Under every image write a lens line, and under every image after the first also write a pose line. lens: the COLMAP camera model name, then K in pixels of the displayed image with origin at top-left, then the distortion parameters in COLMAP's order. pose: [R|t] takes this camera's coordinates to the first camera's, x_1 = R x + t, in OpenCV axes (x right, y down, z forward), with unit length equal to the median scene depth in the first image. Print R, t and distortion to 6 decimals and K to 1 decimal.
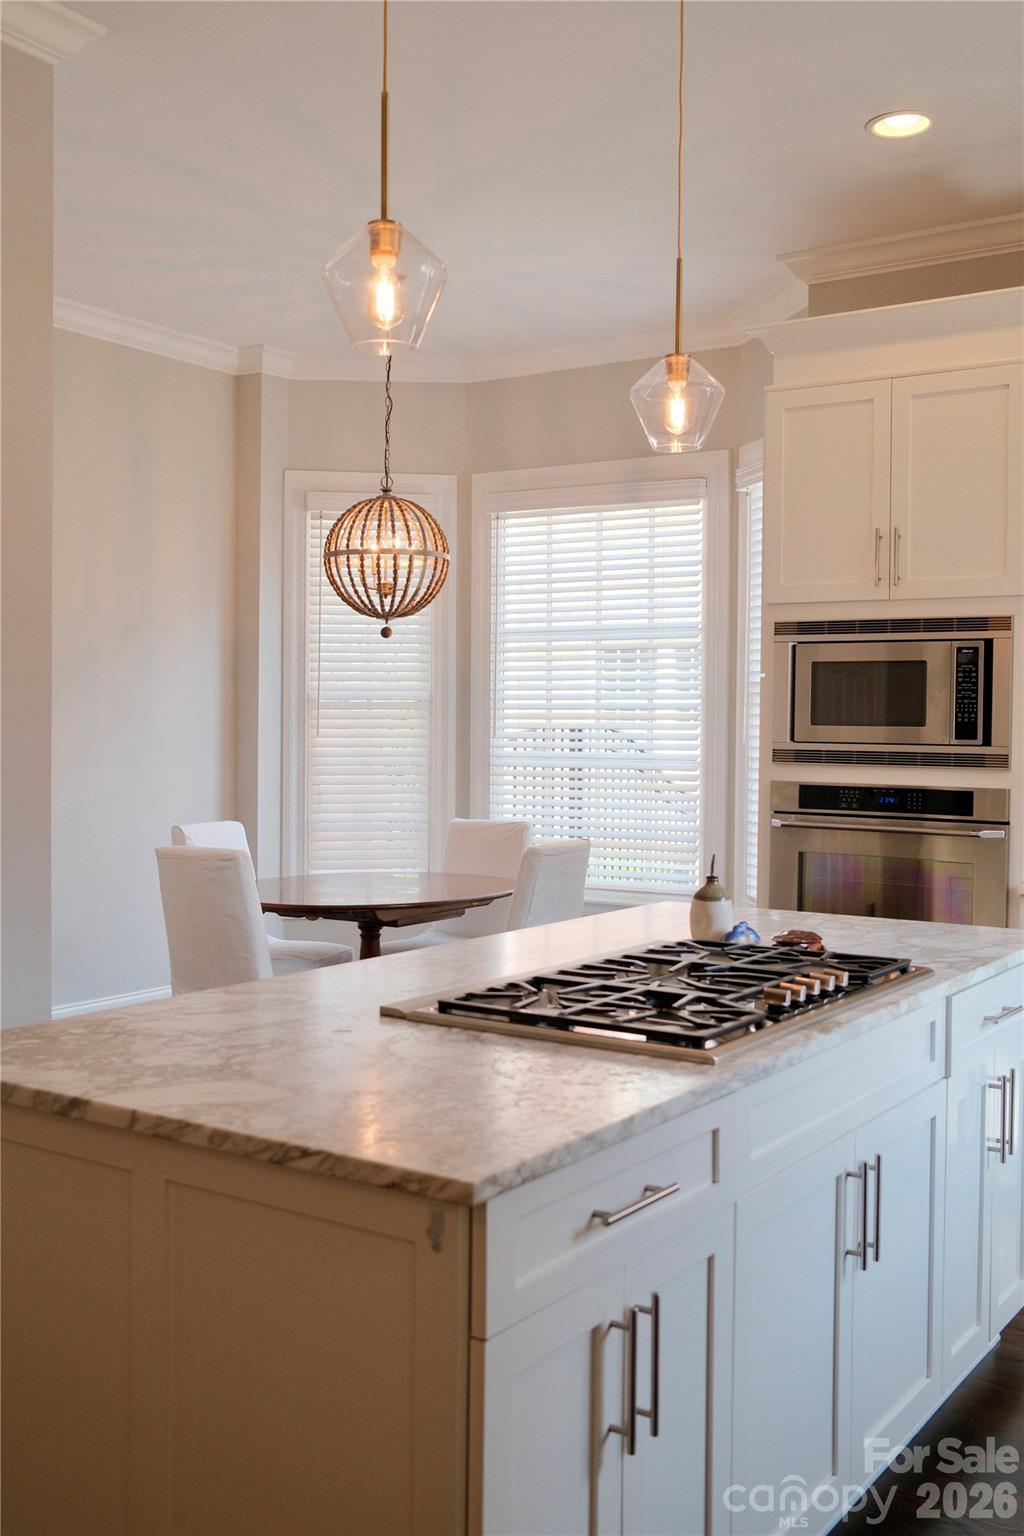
lens RADIAL K [[1568.7, 0, 484.8], [0, 1568.7, 762.9], [0, 0, 1]] dist [-0.055746, 0.162301]
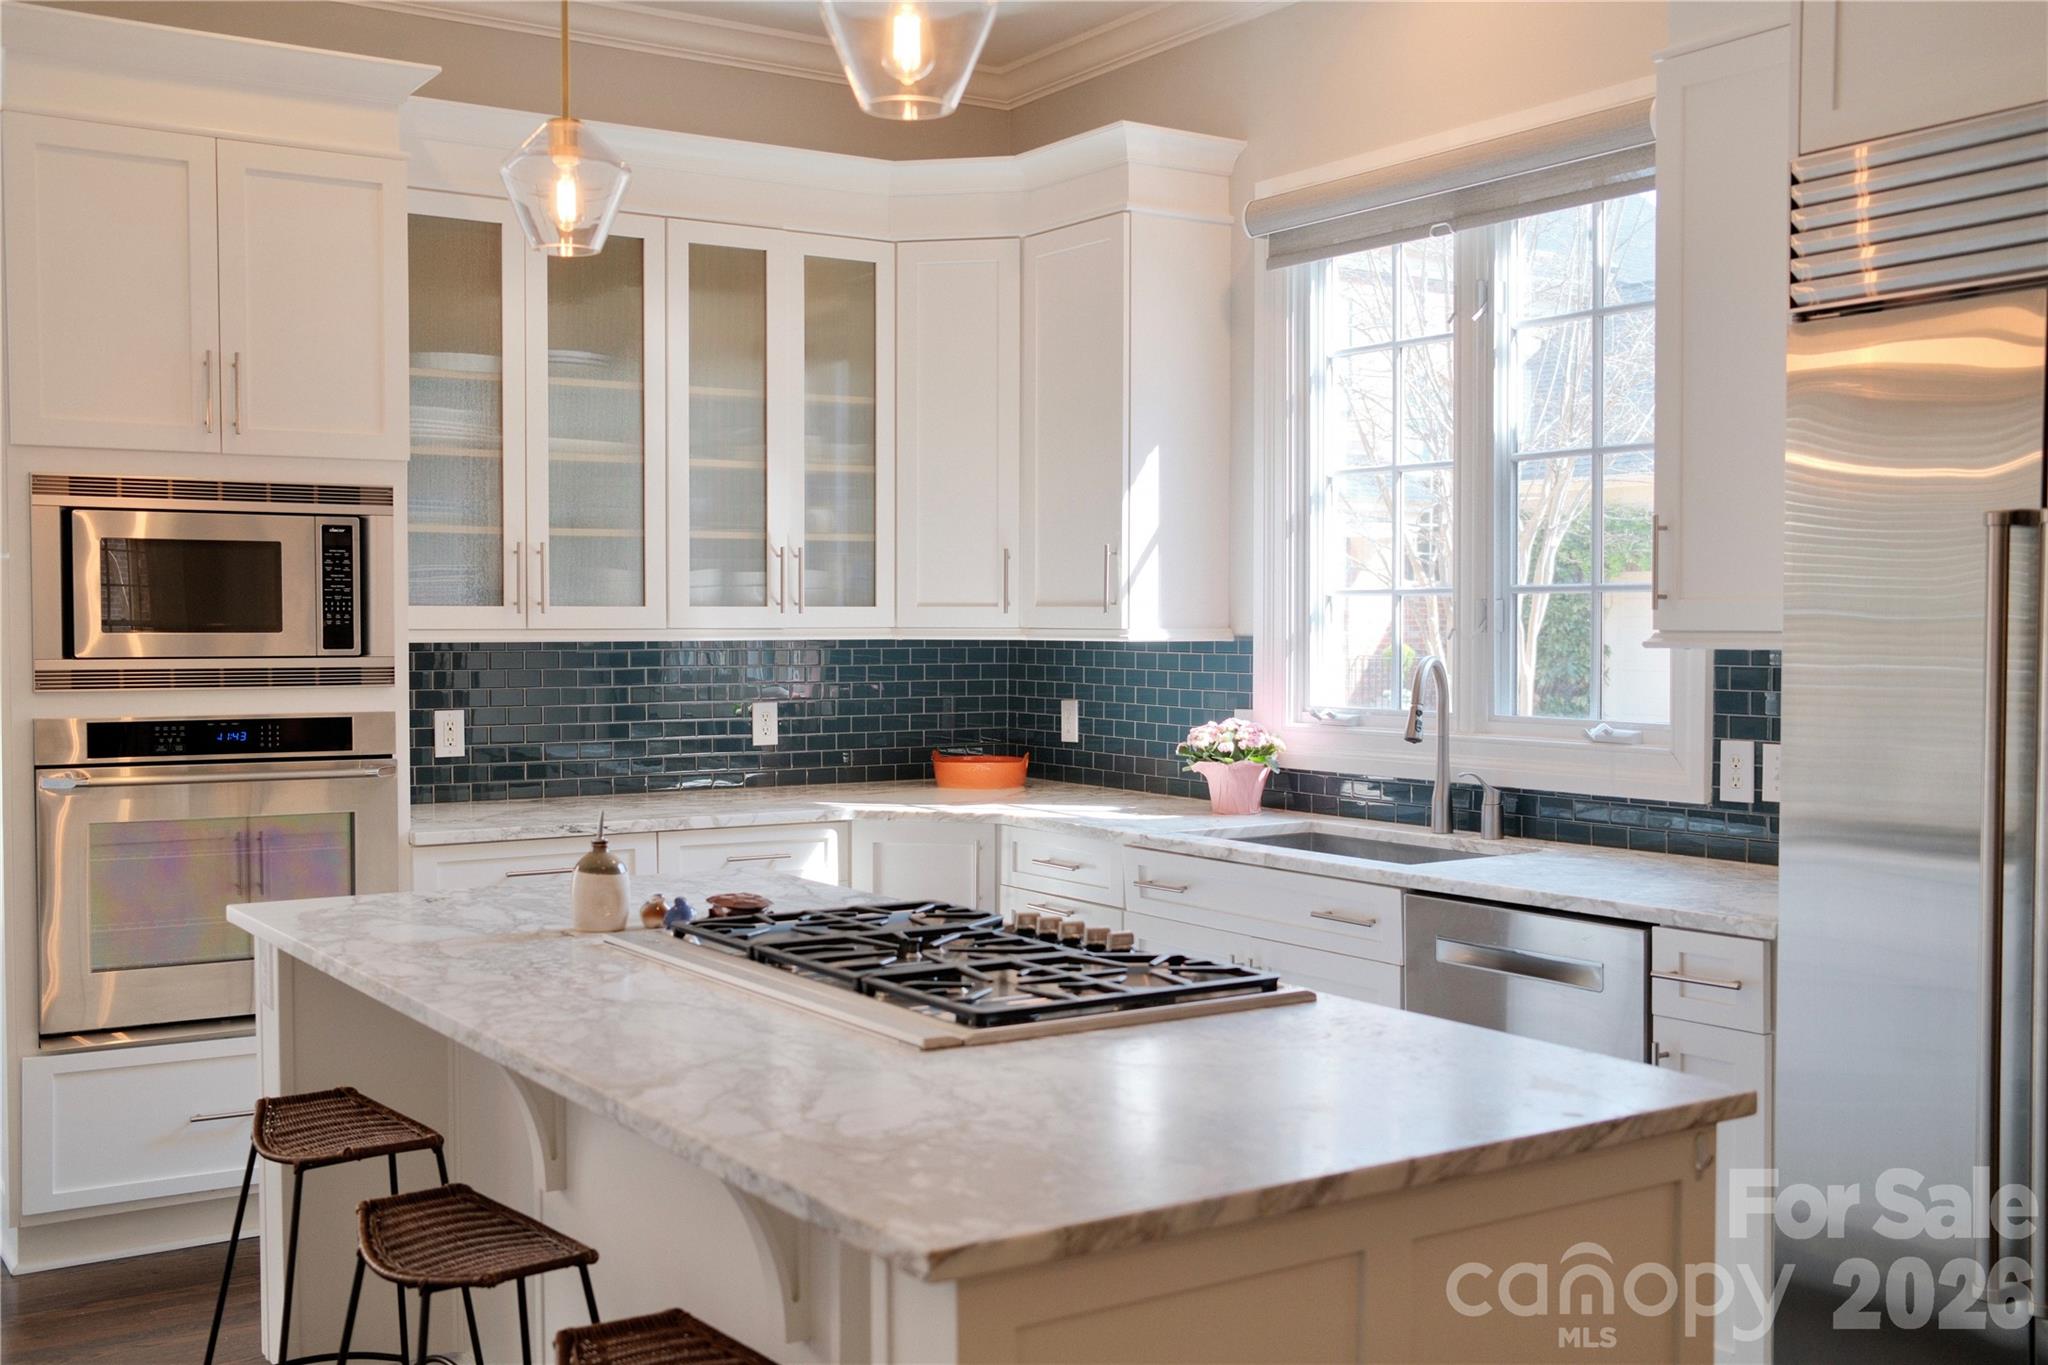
lens RADIAL K [[2091.6, 0, 1024.0], [0, 2091.6, 682.5], [0, 0, 1]] dist [-0.055746, 0.162301]
pose [[0.376289, -0.037248, 0.925753, -0.488722], [0.030061, 0.999156, 0.027982, -0.016663], [-0.926015, 0.017300, 0.377091, 0.316509]]
